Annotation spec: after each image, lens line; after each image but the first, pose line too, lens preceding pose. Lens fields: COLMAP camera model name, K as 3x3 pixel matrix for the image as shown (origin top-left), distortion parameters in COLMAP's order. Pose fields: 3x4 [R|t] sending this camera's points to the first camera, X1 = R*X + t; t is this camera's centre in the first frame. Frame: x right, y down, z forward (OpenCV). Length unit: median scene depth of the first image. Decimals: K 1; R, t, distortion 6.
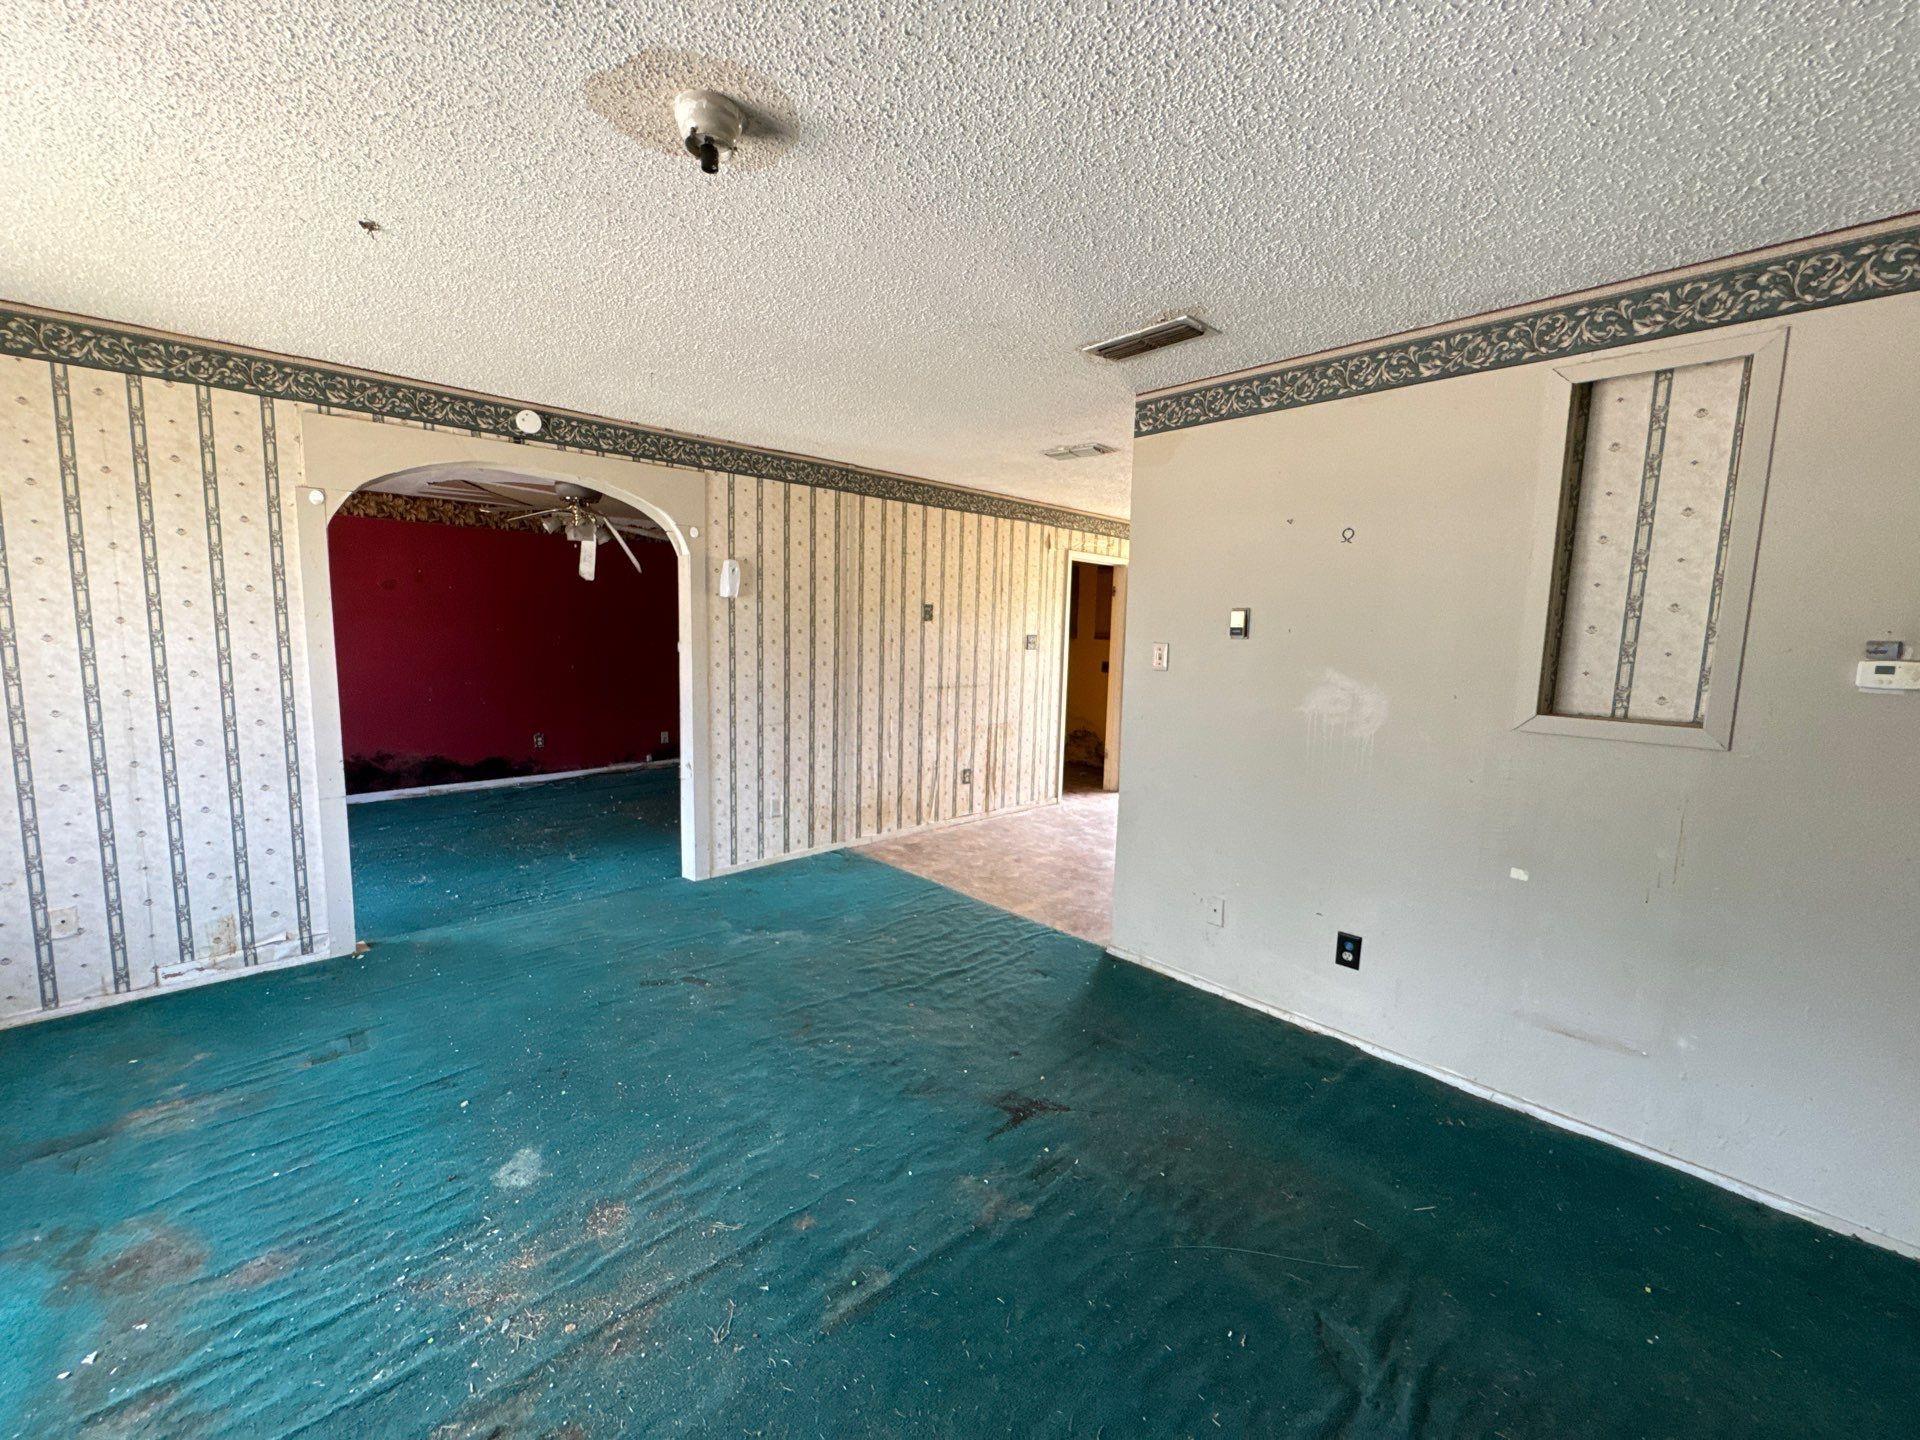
lens RADIAL K [[785.1, 0, 960.0], [0, 785.1, 720.0], [0, 0, 1]] dist [-0.001880, -0.000321]
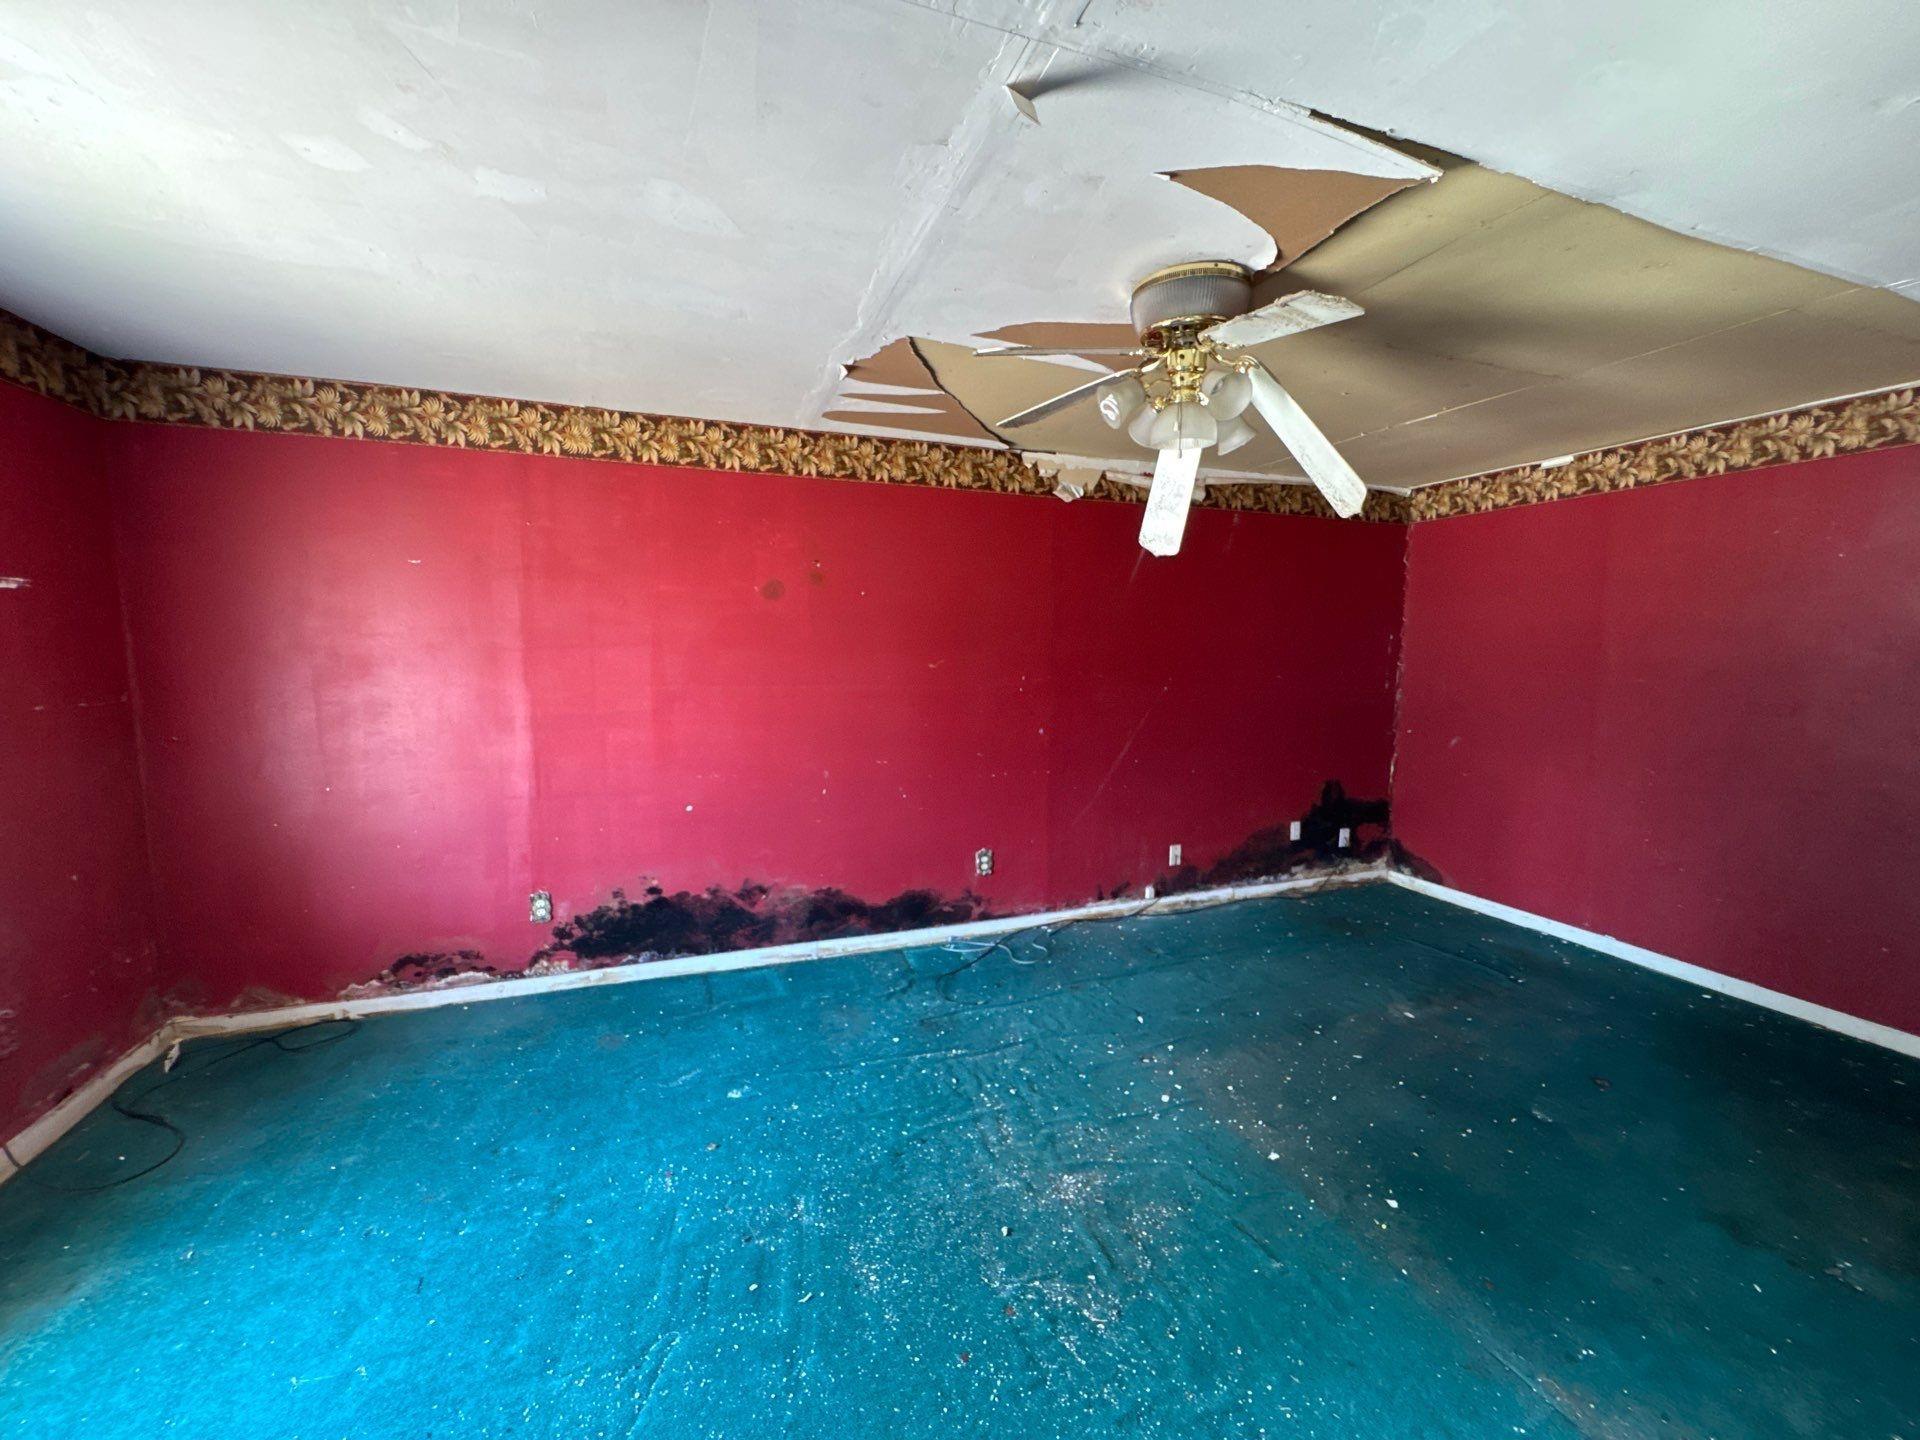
lens RADIAL K [[785.1, 0, 960.0], [0, 785.1, 720.0], [0, 0, 1]] dist [-0.001880, -0.000321]
pose [[0.917593, 0.026938, -0.396608, -0.363930], [-0.036170, 0.999221, -0.015815, -0.073062], [0.395873, 0.028857, 0.917852, 0.518506]]
